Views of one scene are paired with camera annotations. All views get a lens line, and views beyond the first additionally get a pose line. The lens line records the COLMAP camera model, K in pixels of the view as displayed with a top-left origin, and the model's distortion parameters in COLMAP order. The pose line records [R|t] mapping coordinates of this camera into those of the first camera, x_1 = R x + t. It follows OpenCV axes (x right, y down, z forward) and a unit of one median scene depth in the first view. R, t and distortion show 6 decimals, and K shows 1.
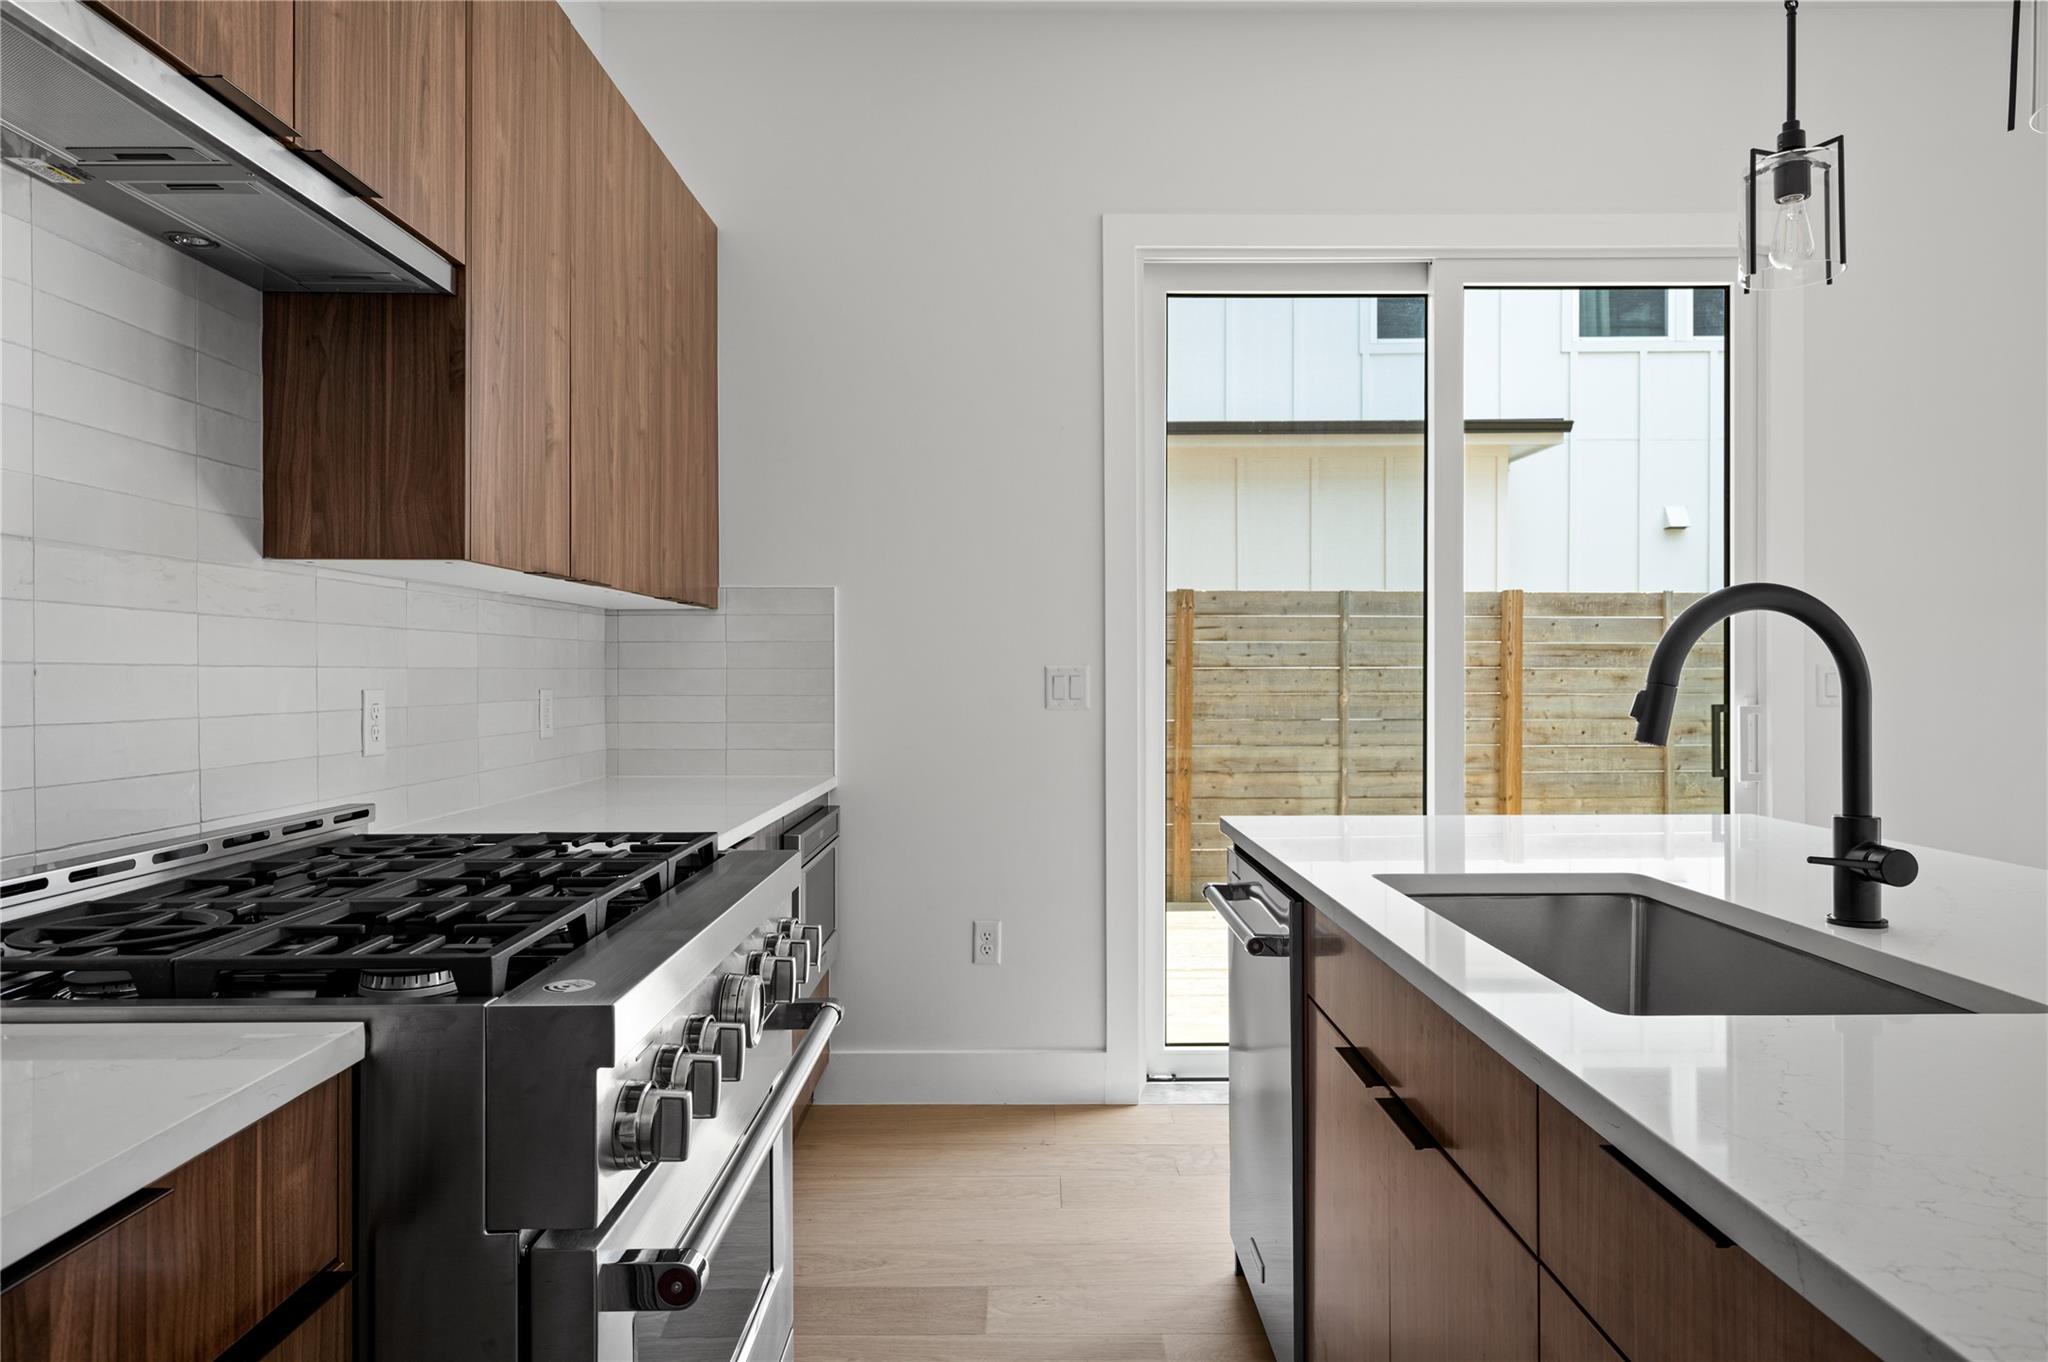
lens RADIAL K [[1262.3, 0, 1022.1], [0, 1262.3, 672.1], [0, 0, 1]] dist [0.001091, 0.000490]
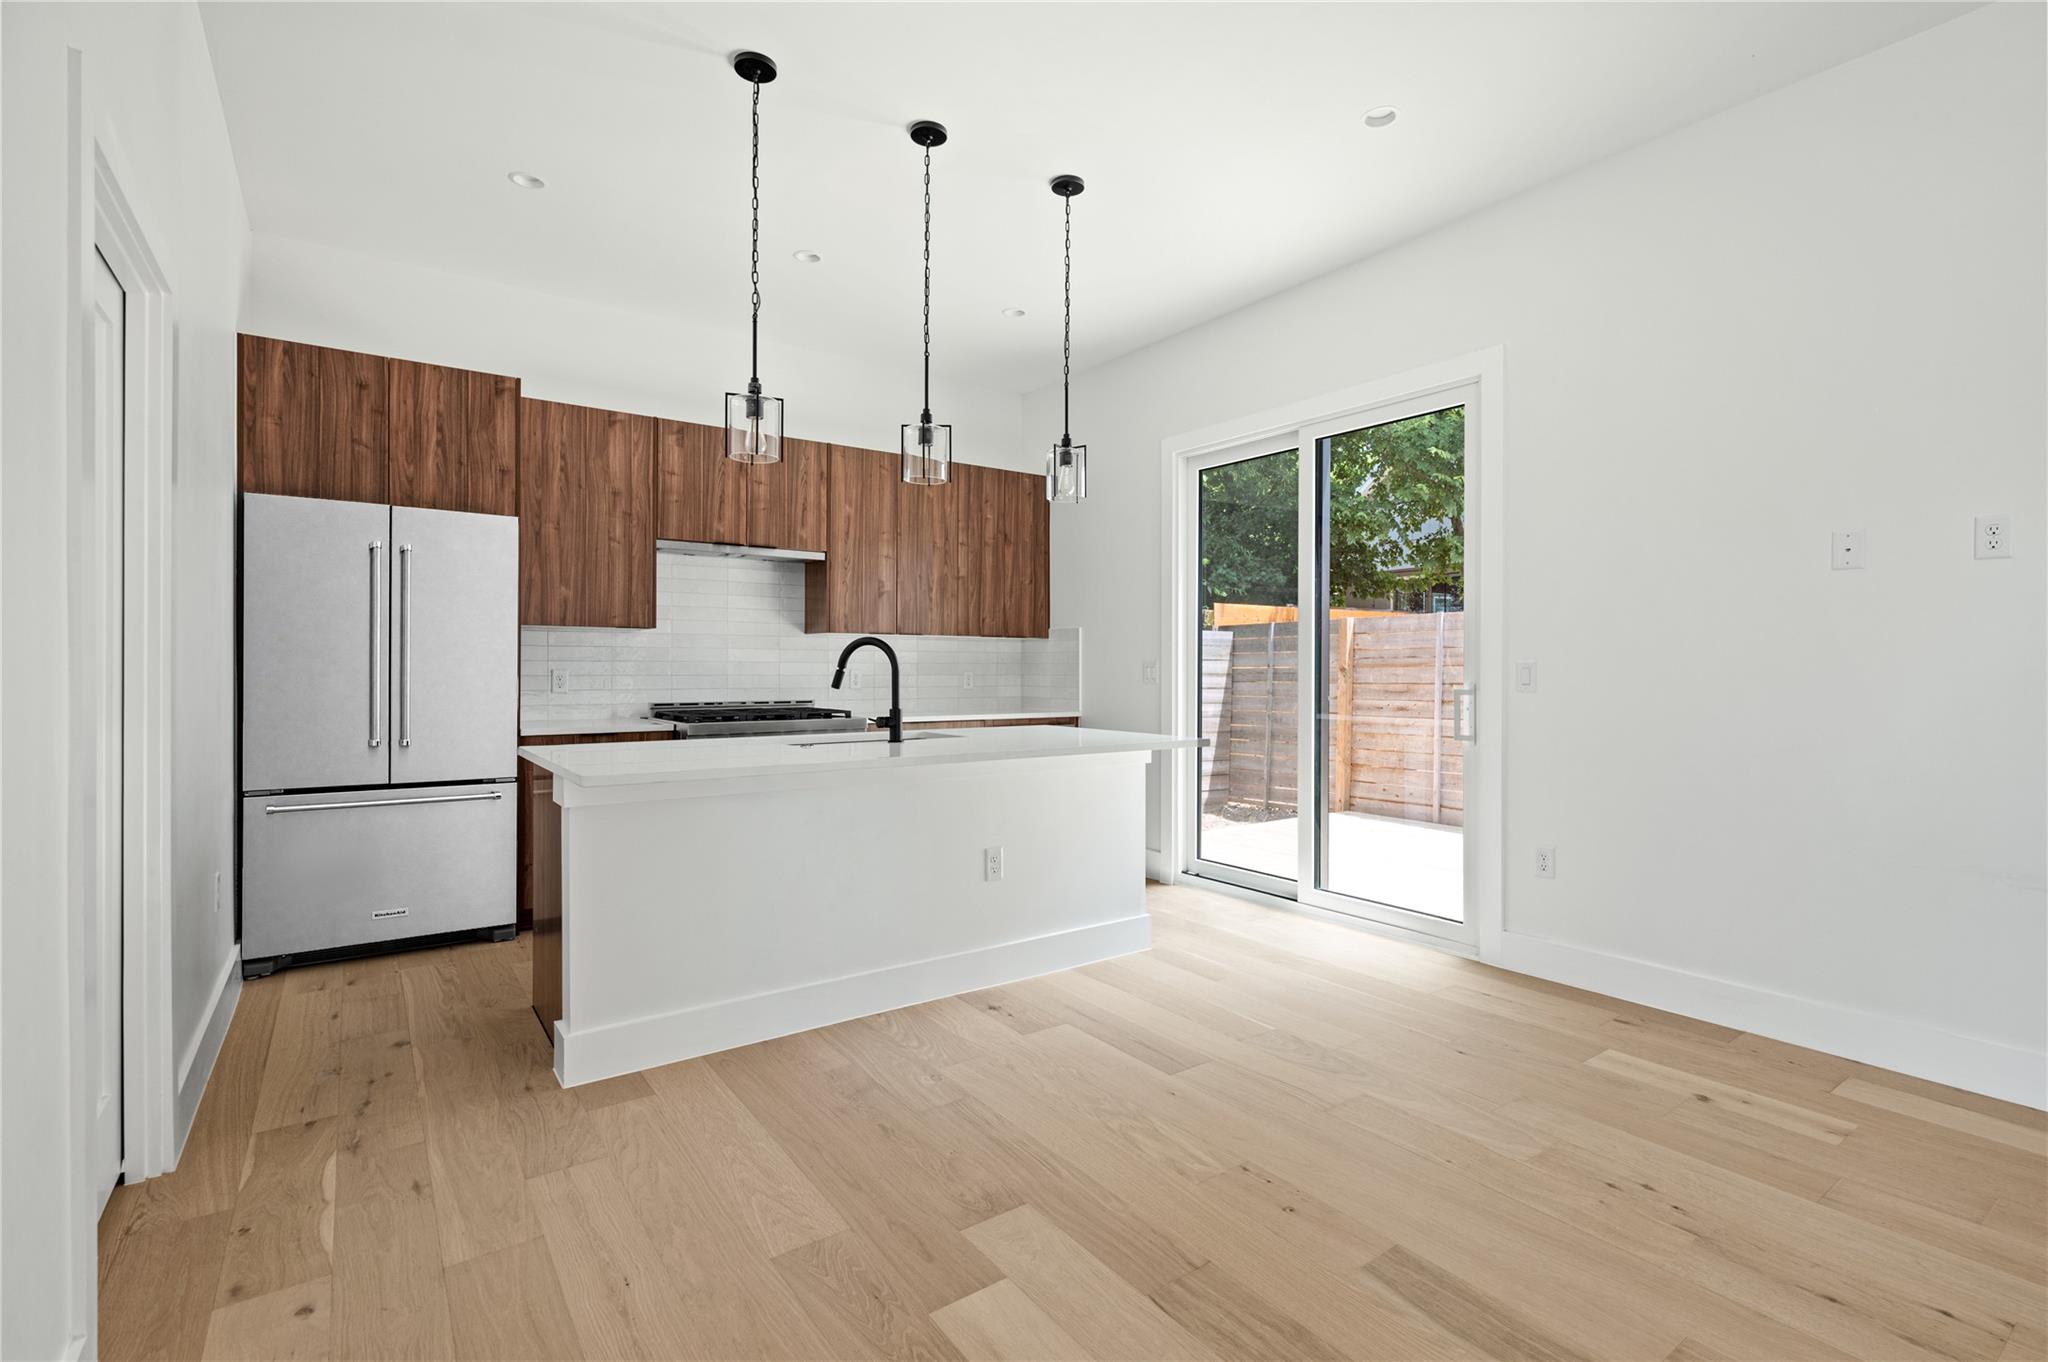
lens RADIAL K [[940.0, 0, 1024.2], [0, 940.0, 667.6], [0, 0, 1]] dist [0.002198, -0.000411]
pose [[0.579350, 0.004409, -0.815067, 1.259670], [-0.004546, 0.999987, 0.002178, 0.001030], [0.815066, 0.002443, 0.579363, -0.057893]]
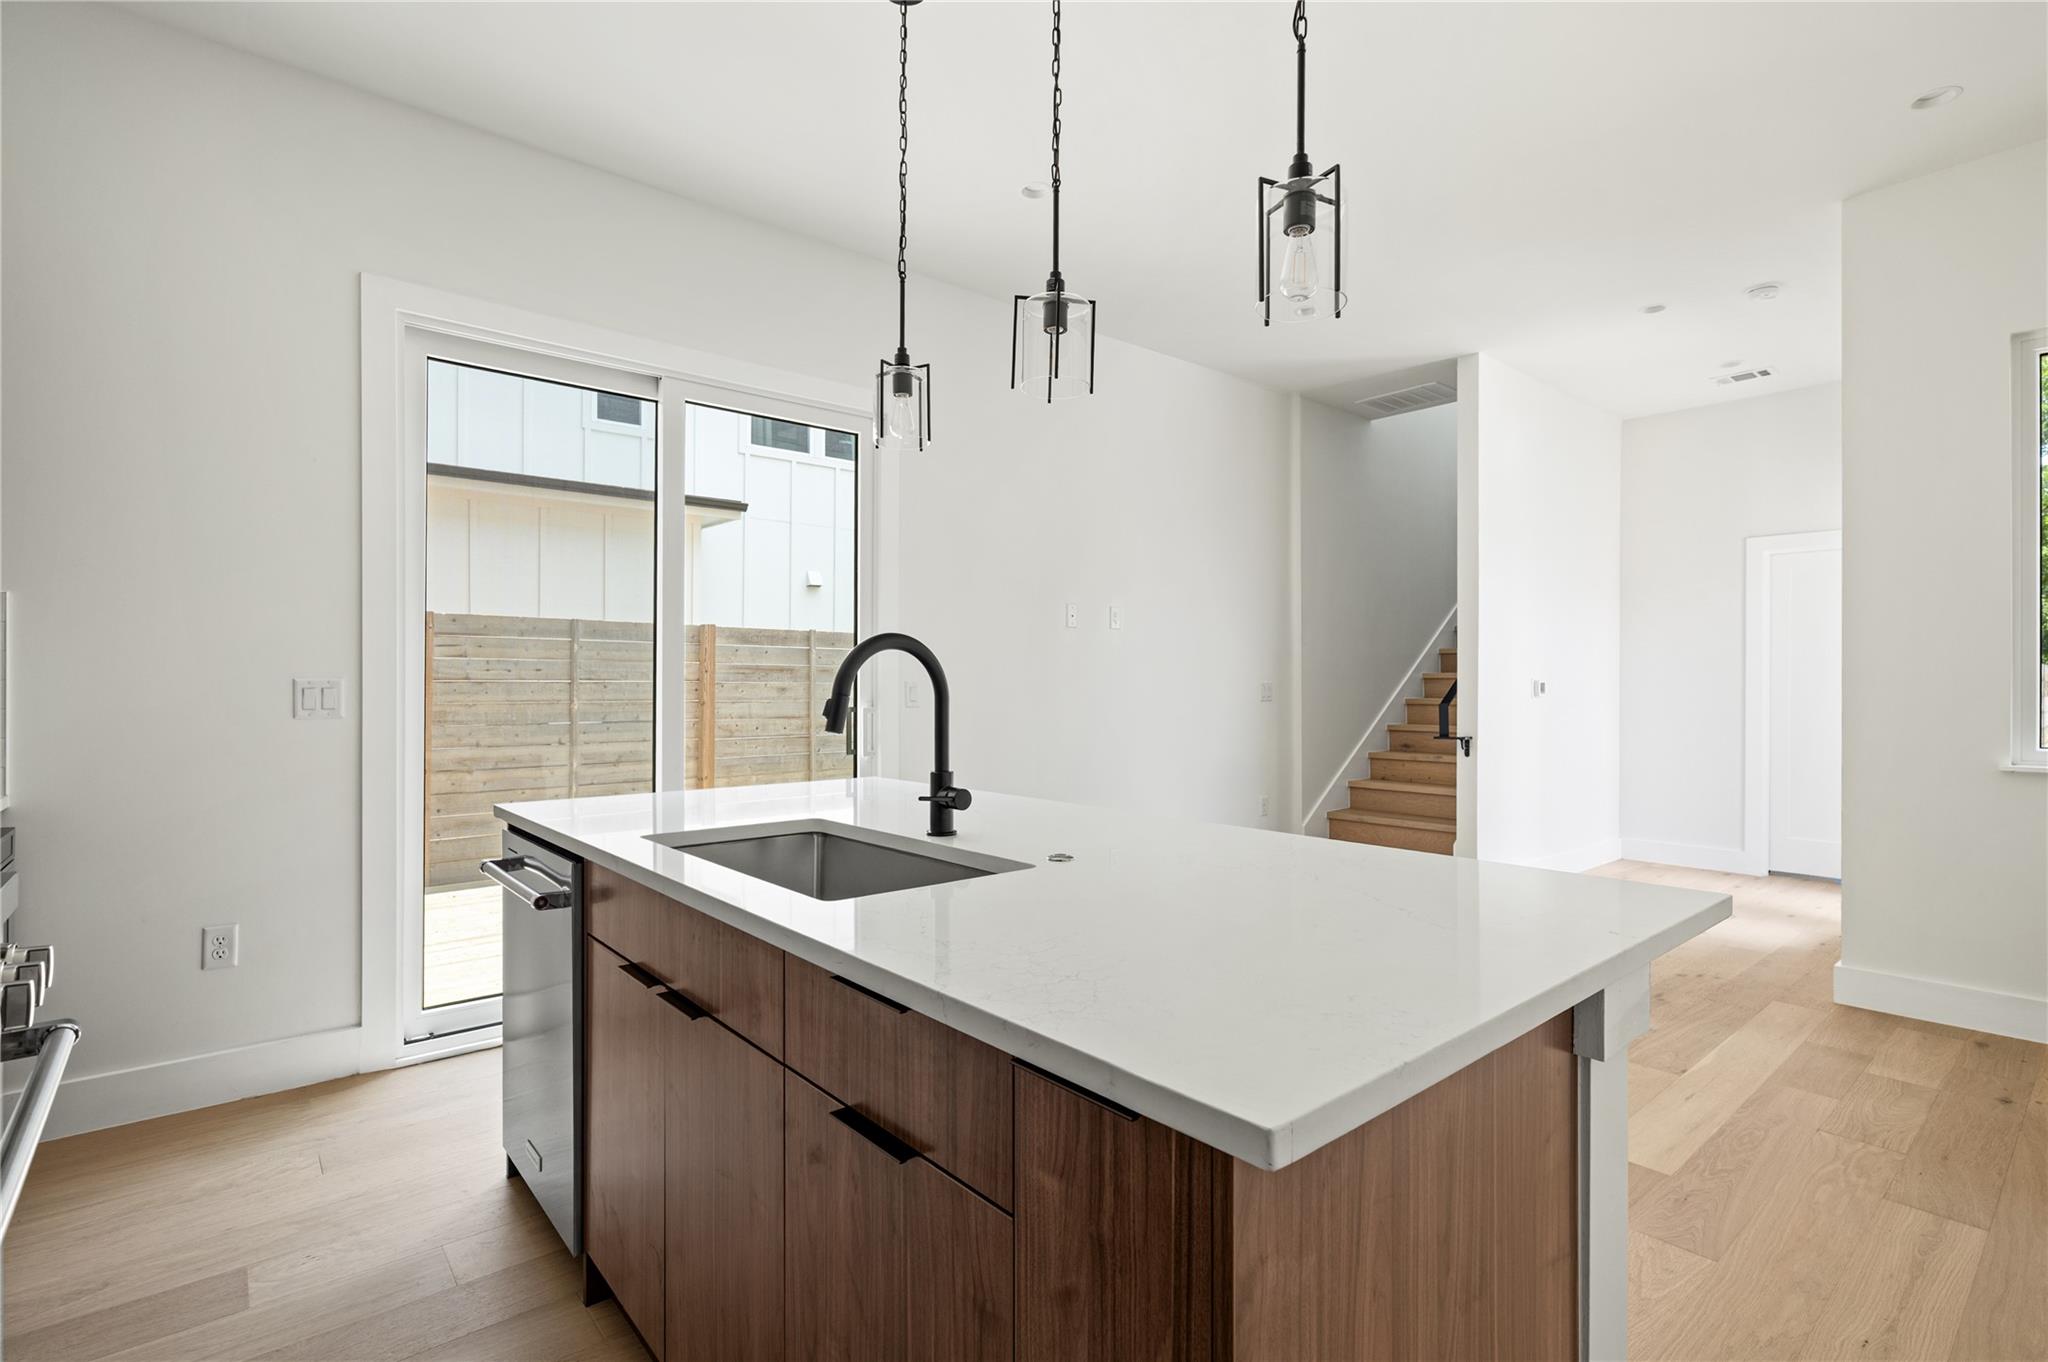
lens RADIAL K [[964.6, 0, 1035.4], [0, 964.6, 686.9], [0, 0, 1]] dist [0.001544, -0.000096]
pose [[0.758562, 0.001639, 0.651599, -0.041822], [-0.003336, 0.999993, 0.001368, -0.001212], [-0.651592, -0.003212, 0.758562, -0.032766]]
